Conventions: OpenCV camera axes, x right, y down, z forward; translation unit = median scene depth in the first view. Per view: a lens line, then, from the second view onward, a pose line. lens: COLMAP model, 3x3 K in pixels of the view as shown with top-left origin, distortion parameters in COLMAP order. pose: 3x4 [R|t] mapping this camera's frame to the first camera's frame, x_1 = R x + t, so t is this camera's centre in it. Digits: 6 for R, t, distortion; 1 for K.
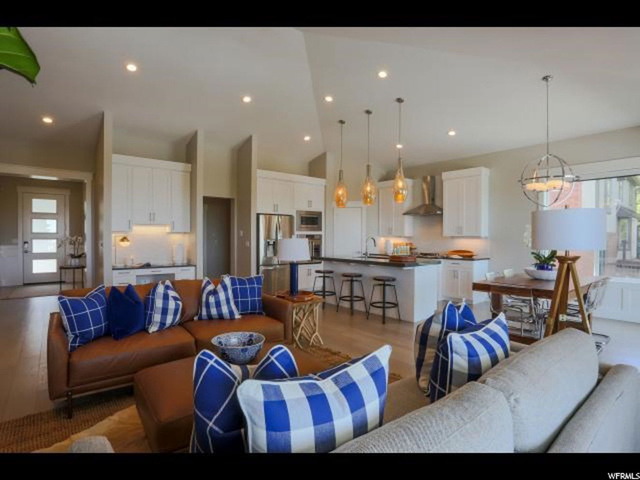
lens RADIAL K [[330.1, 0, 316.9], [0, 330.1, 239.7], [0, 0, 1]] dist [-0.084384, 0.038549]
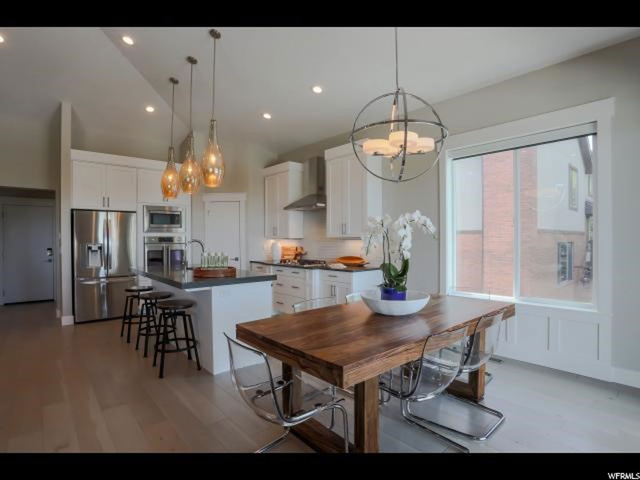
lens RADIAL K [[330.1, 0, 316.9], [0, 330.1, 239.7], [0, 0, 1]] dist [-0.084384, 0.038549]
pose [[0.999610, -0.008787, 0.026515, 0.349273], [0.008915, 0.999949, -0.004725, -0.002189], [-0.026472, 0.004960, 0.999637, 0.266862]]
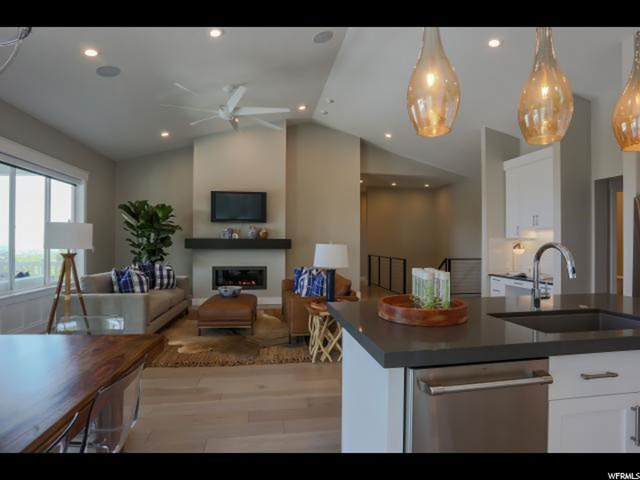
lens RADIAL K [[342.6, 0, 320.0], [0, 342.6, 240.0], [0, 0, 1]] dist [-0.084071, 0.042836]
pose [[-0.499122, -0.011320, -0.866458, 0.457721], [-0.012468, 0.999905, -0.005882, -0.005825], [0.866442, 0.007867, -0.499216, 0.833709]]
